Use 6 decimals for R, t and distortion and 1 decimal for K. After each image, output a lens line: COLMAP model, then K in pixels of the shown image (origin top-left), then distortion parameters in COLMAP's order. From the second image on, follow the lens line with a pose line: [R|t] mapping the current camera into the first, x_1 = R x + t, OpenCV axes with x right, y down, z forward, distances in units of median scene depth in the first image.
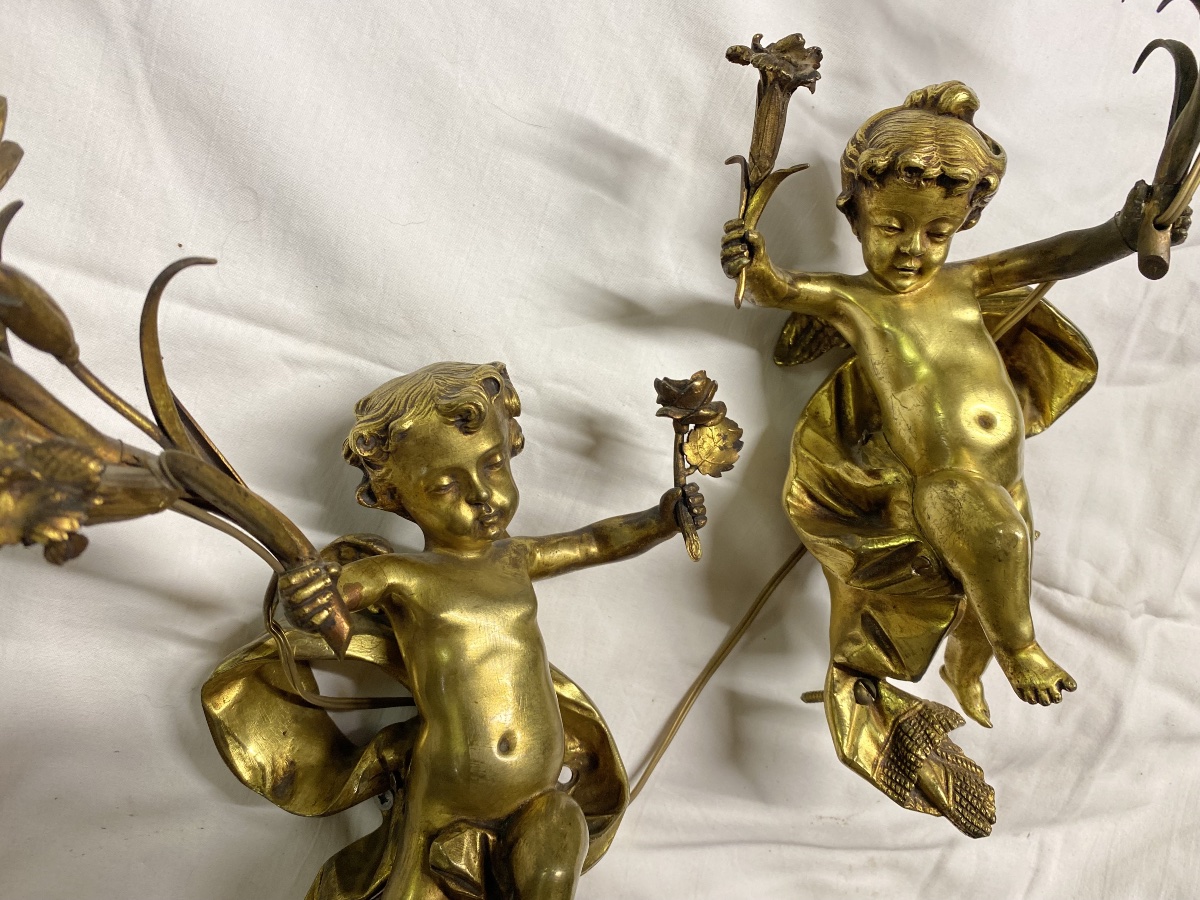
lens RADIAL K [[908.5, 0, 585.9], [0, 908.5, 456.6], [0, 0, 1]] dist [0.070243, -0.140990]
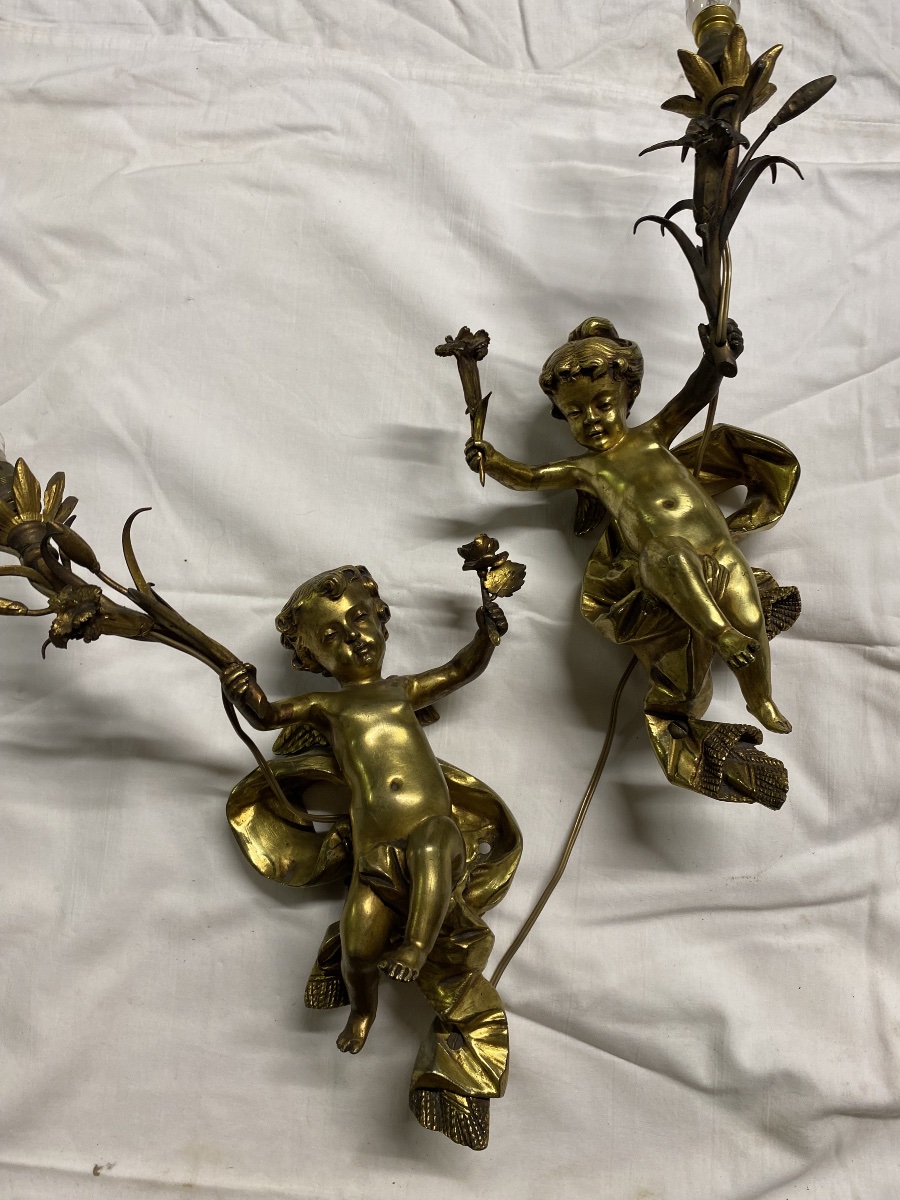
lens RADIAL K [[895.2, 0, 450.0], [0, 895.2, 600.0], [0, 0, 1]] dist [0.044530, -0.107236]
pose [[0.921717, -0.291118, -0.256298, 0.424169], [0.201395, 0.923950, -0.325203, 0.481701], [0.331479, 0.248128, 0.910250, -0.363061]]
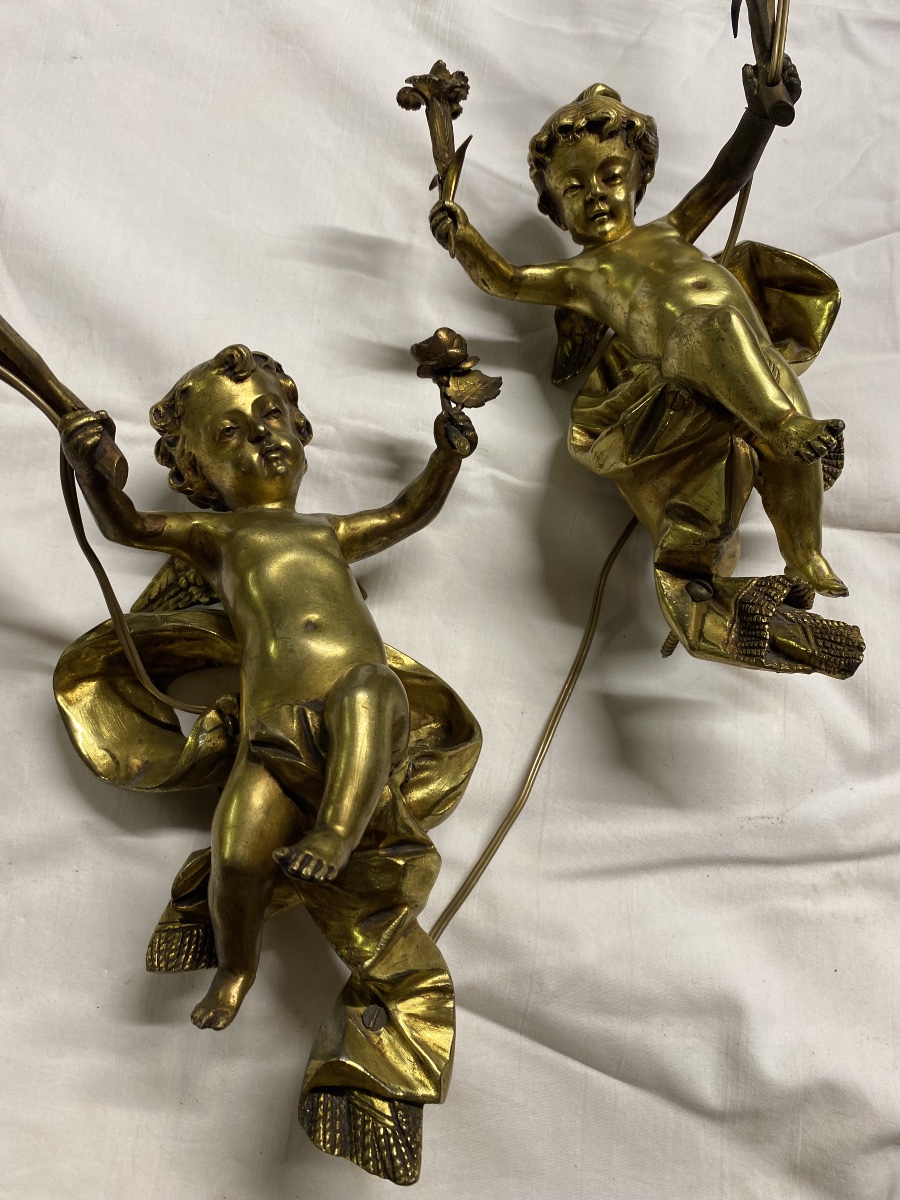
lens RADIAL K [[902.7, 0, 441.2], [0, 902.7, 603.7], [0, 0, 1]] dist [0.038120, -0.089448]
pose [[0.960194, -0.253422, -0.117491, 0.164534], [0.188075, 0.897518, -0.398861, 0.660074], [0.206530, 0.360887, 0.909454, 0.081766]]
